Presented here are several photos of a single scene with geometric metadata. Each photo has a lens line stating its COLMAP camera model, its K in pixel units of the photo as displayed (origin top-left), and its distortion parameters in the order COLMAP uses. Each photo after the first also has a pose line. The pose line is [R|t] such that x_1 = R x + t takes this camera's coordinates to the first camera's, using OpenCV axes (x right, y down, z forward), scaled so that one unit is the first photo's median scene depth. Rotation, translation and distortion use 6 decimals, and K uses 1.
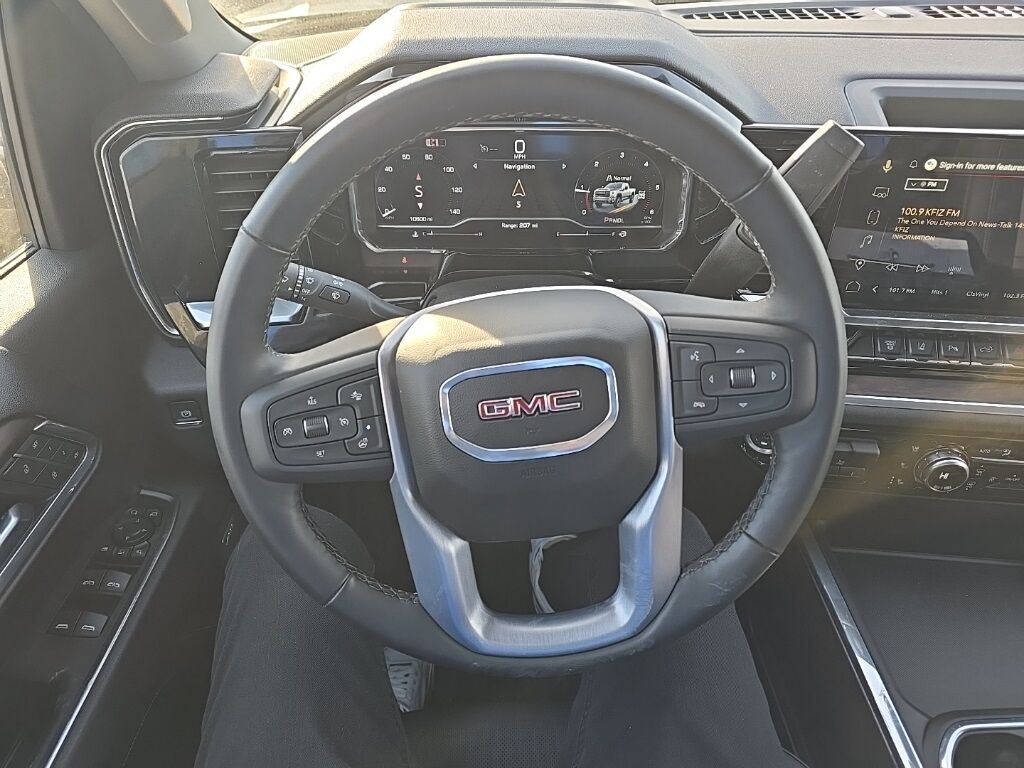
lens RADIAL K [[679.5, 0, 507.1], [0, 679.5, 384.2], [0, 0, 1]] dist [0.008353, 0.000394]
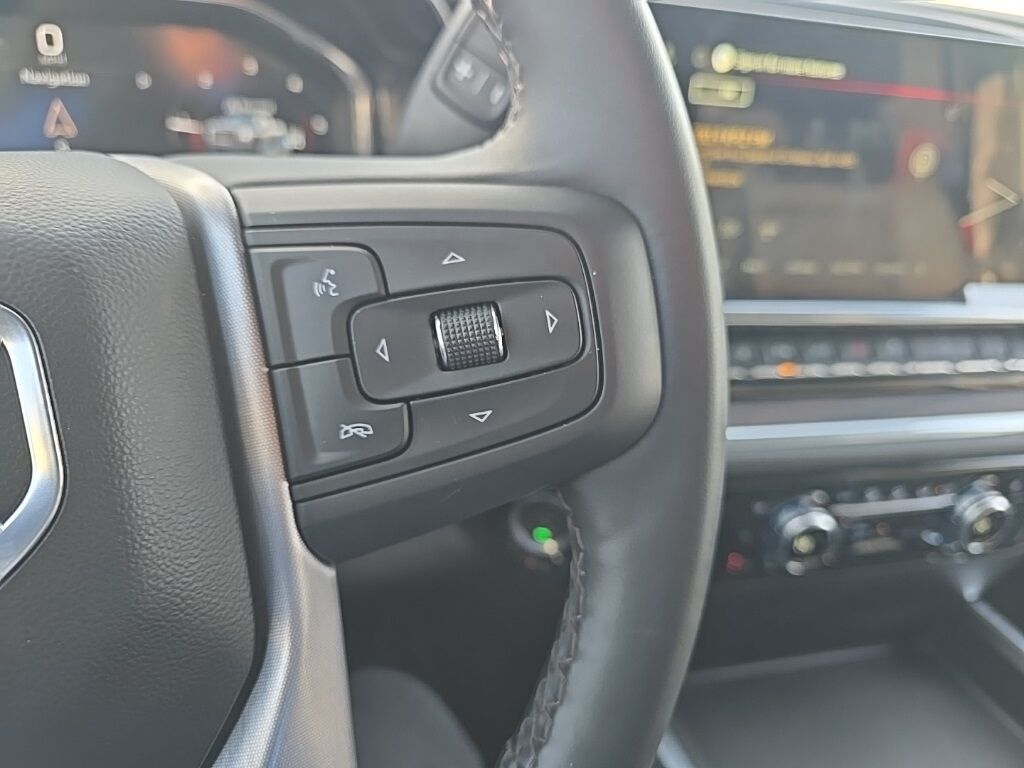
lens RADIAL K [[679.5, 0, 508.1], [0, 679.5, 383.6], [0, 0, 1]] dist [0.008353, 0.000394]
pose [[0.938239, -0.066377, 0.339560, 0.241282], [0.124461, 0.980476, -0.152236, 0.067543], [-0.322825, 0.185096, 0.928183, 0.664911]]
